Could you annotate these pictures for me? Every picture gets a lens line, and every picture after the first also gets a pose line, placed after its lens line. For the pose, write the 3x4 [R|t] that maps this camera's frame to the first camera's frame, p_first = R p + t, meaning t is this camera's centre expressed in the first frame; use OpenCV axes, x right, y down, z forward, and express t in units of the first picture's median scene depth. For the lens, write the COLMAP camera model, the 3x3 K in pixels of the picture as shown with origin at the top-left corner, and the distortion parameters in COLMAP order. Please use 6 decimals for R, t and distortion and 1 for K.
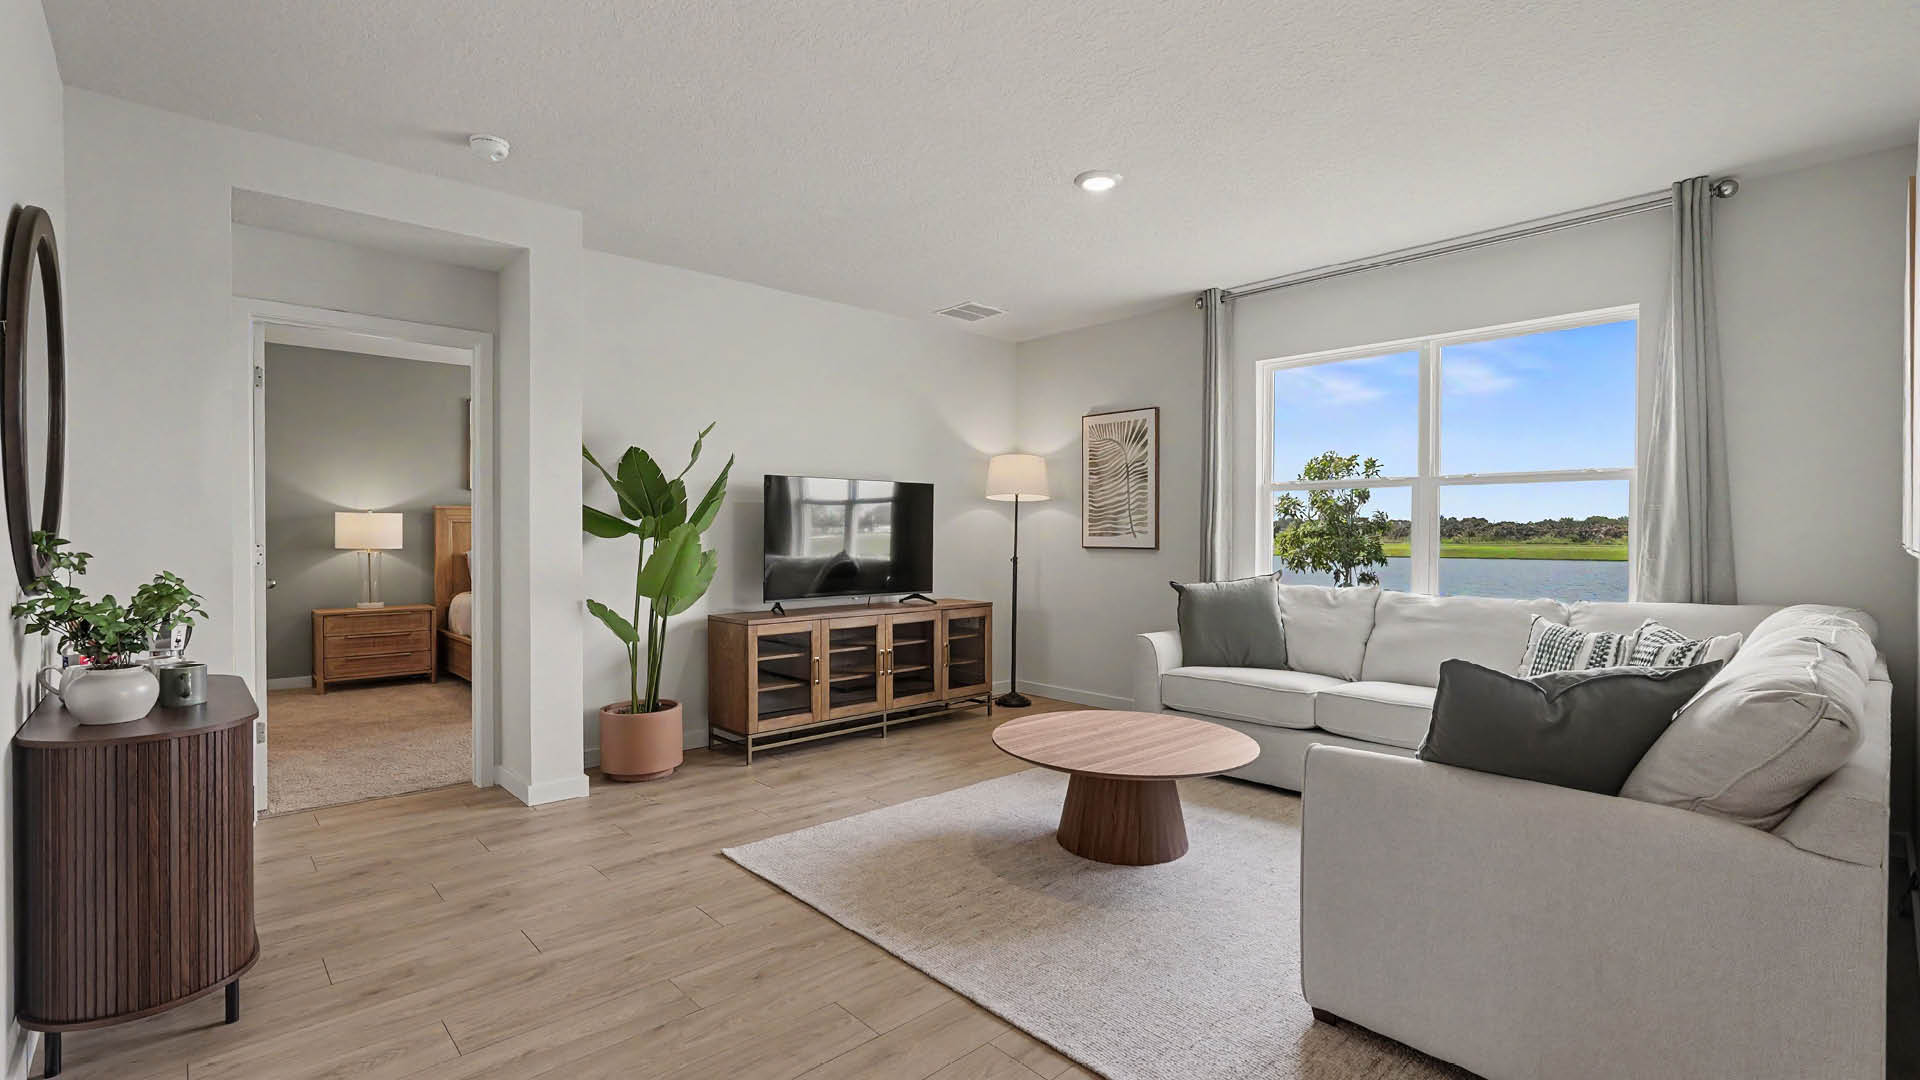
lens RADIAL K [[840.1, 0, 960.3], [0, 840.1, 546.9], [0, 0, 1]] dist [0.001355, 0.000201]
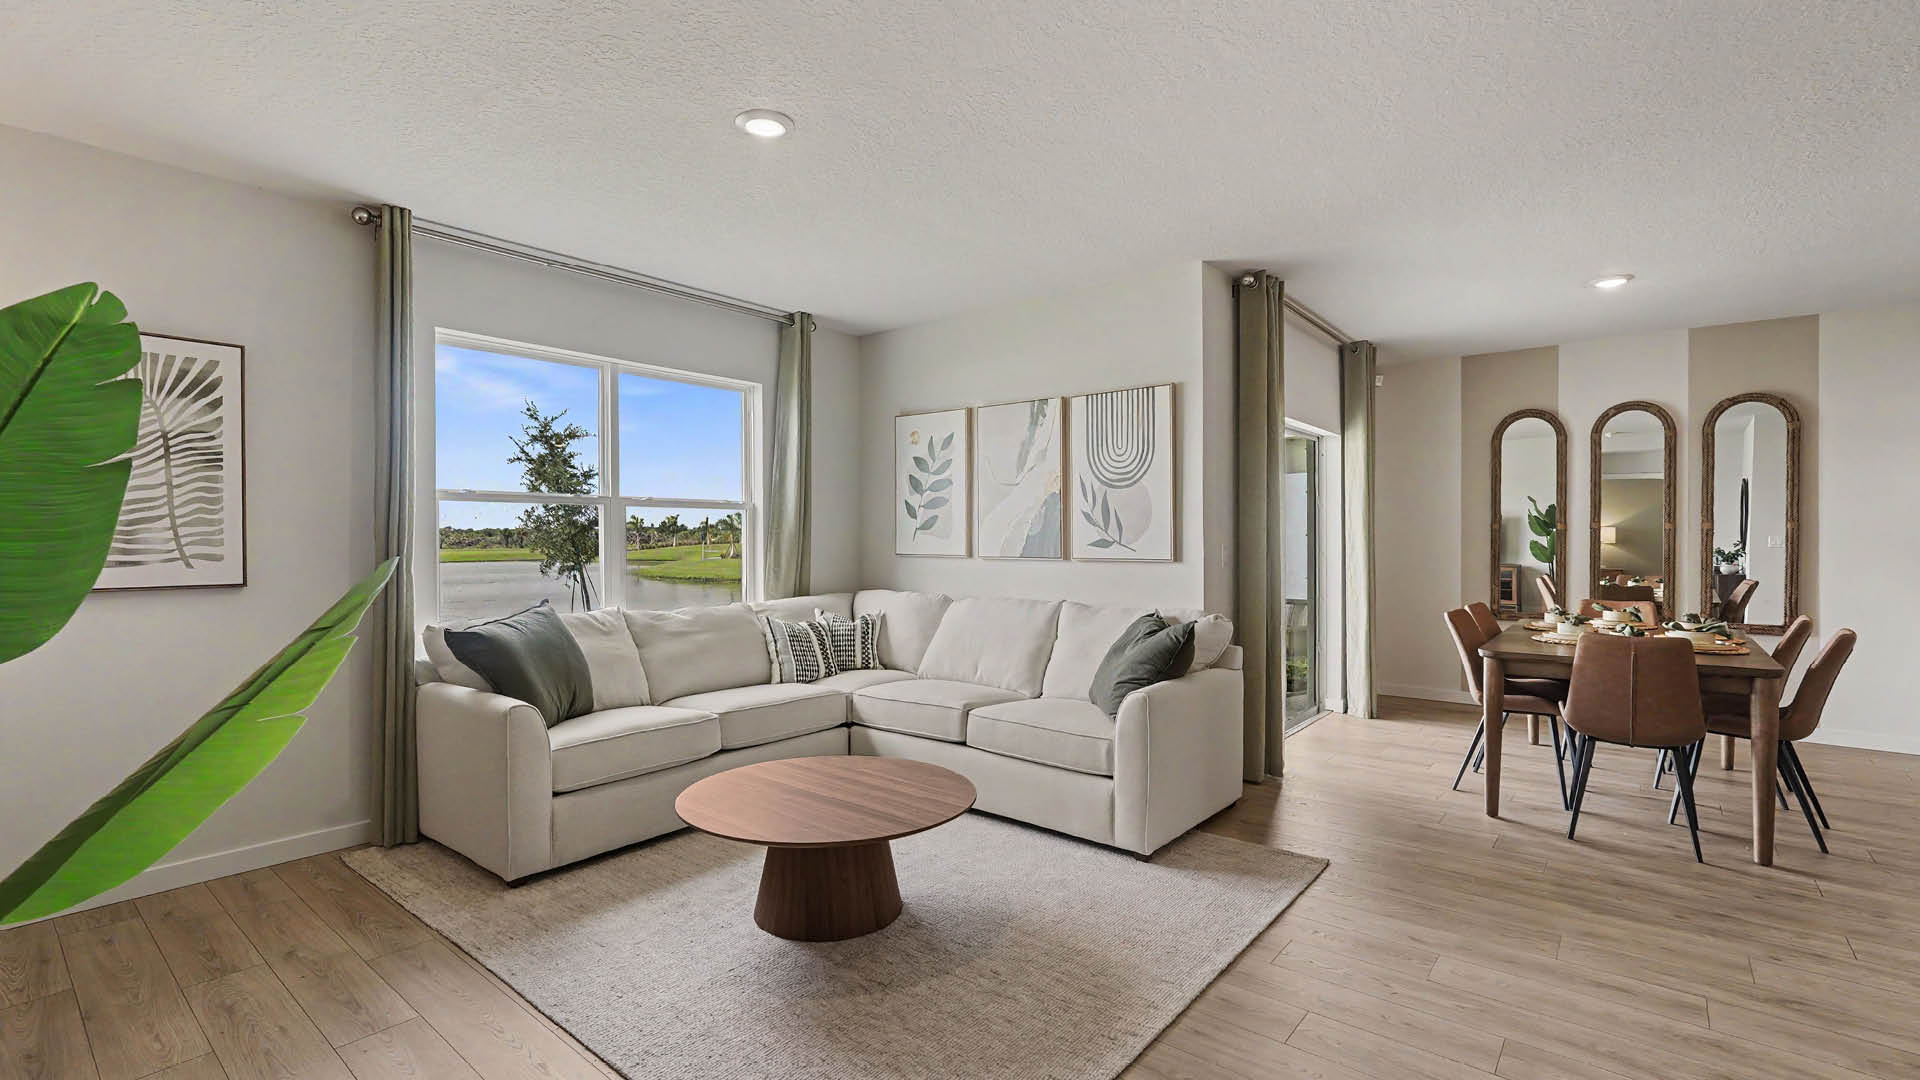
lens RADIAL K [[848.5, 0, 948.4], [0, 848.5, 554.9], [0, 0, 1]] dist [-0.015839, 0.000309]
pose [[-0.123278, -0.018389, 0.992202, -0.648012], [0.016550, 0.999651, 0.020584, -0.035835], [-0.992234, 0.018959, -0.122931, 0.906908]]
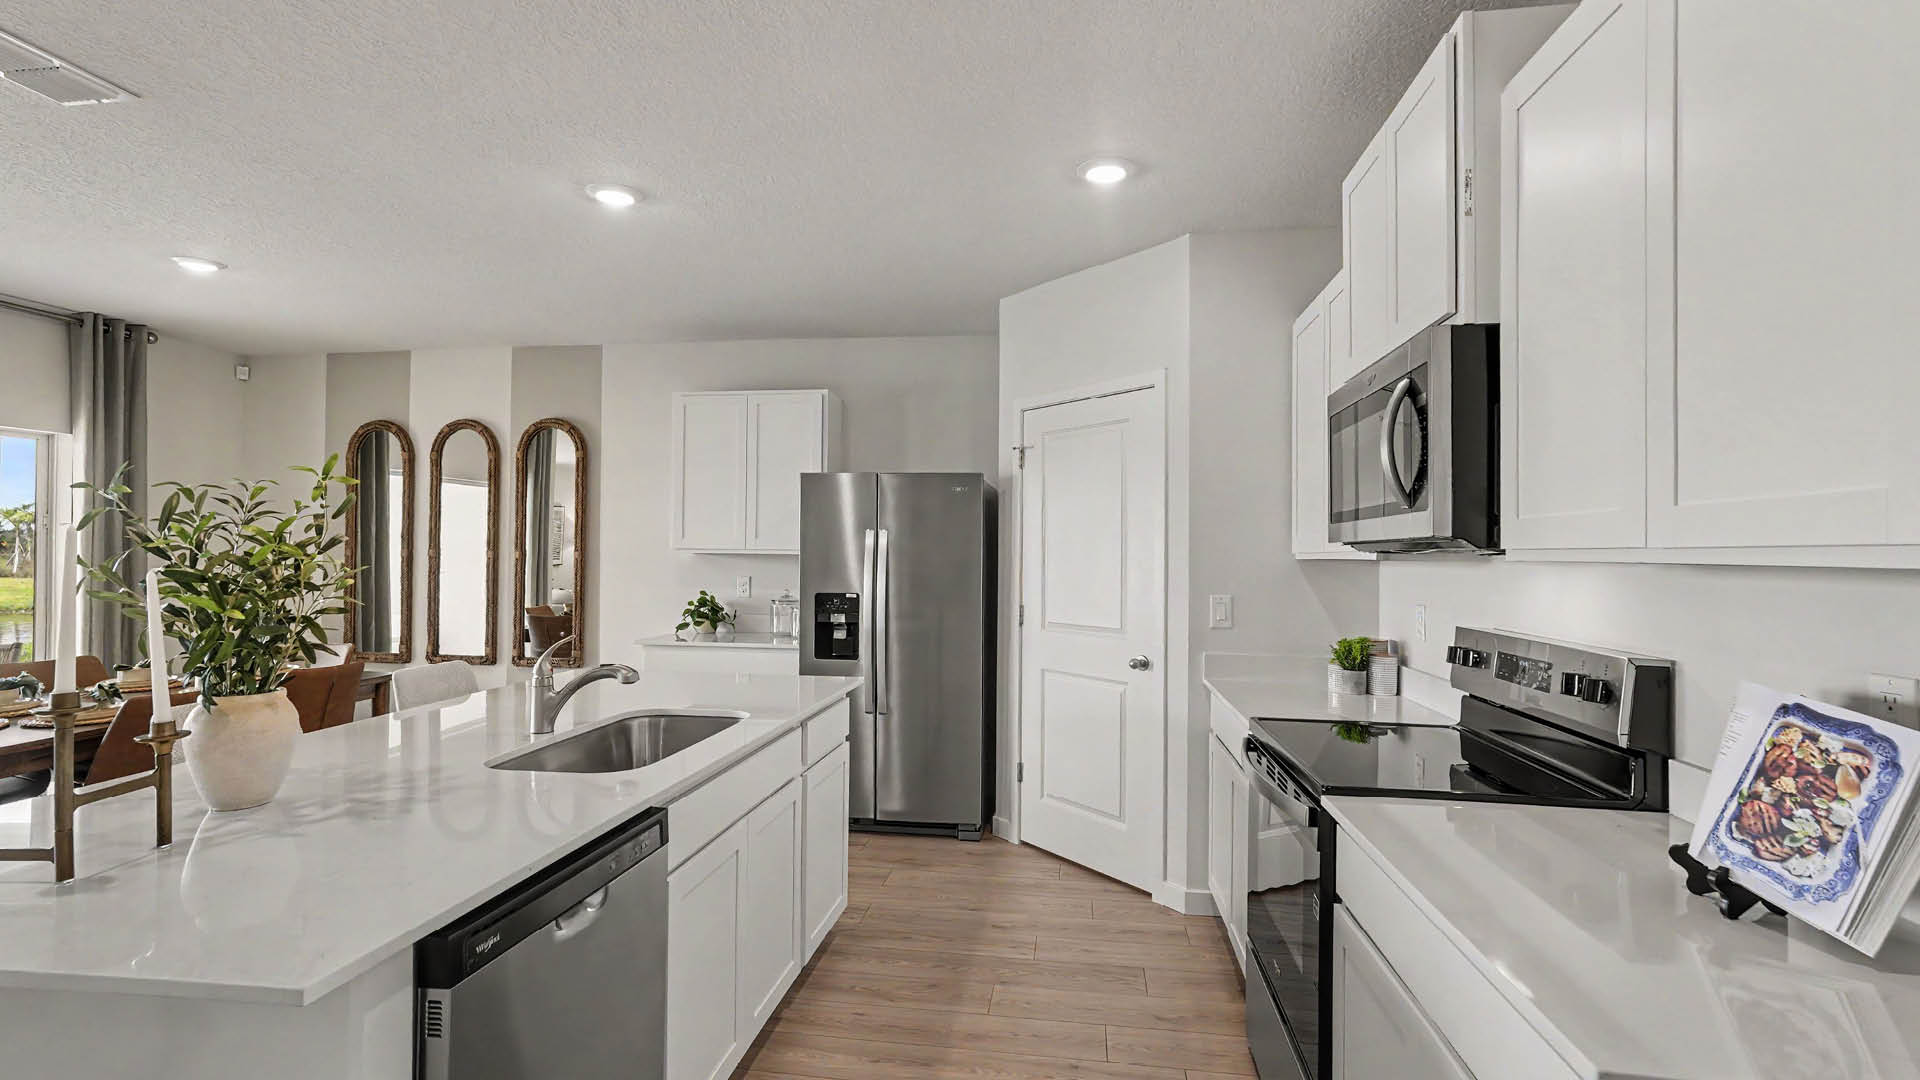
lens RADIAL K [[902.7, 0, 936.6], [0, 902.7, 548.5], [0, 0, 1]] dist [0.027529, 0.000810]
pose [[-0.603577, -0.003435, 0.797297, -1.010951], [0.001599, 0.999983, 0.005518, -0.052821], [-0.797303, 0.004606, -0.603562, -0.293809]]
